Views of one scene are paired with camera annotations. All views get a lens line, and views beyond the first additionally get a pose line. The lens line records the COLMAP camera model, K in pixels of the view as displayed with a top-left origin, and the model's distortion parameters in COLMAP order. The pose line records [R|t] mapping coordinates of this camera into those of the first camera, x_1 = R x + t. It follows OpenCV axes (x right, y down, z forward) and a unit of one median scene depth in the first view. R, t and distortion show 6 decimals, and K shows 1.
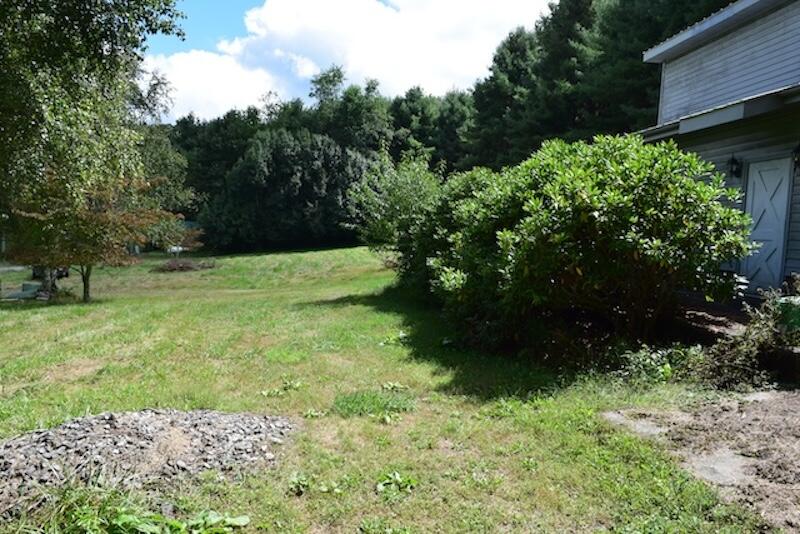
lens RADIAL K [[626.9, 0, 400.5], [0, 626.9, 265.7], [0, 0, 1]] dist [-0.001722, 0.000841]
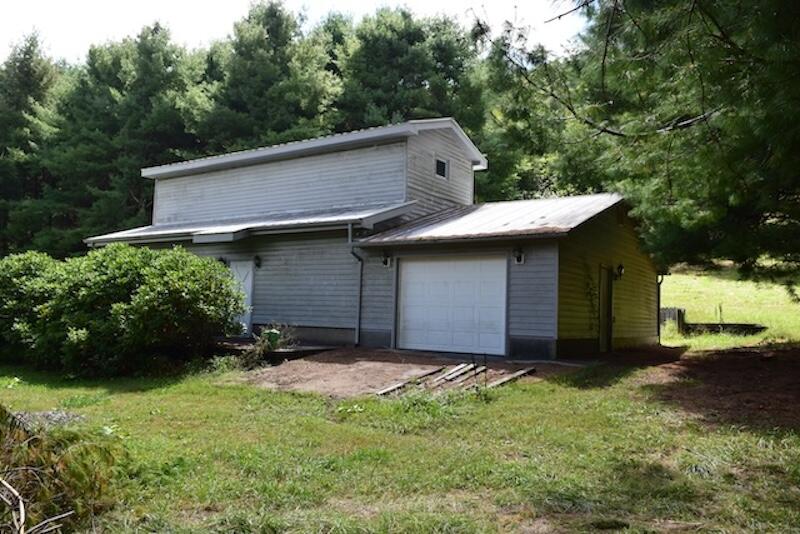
lens RADIAL K [[626.9, 0, 400.3], [0, 626.9, 266.8], [0, 0, 1]] dist [-0.001722, 0.000841]
pose [[0.647932, 0.024120, 0.761316, -0.588921], [0.050084, 0.995986, -0.074179, 0.008759], [-0.760050, 0.086193, 0.644123, -0.620510]]
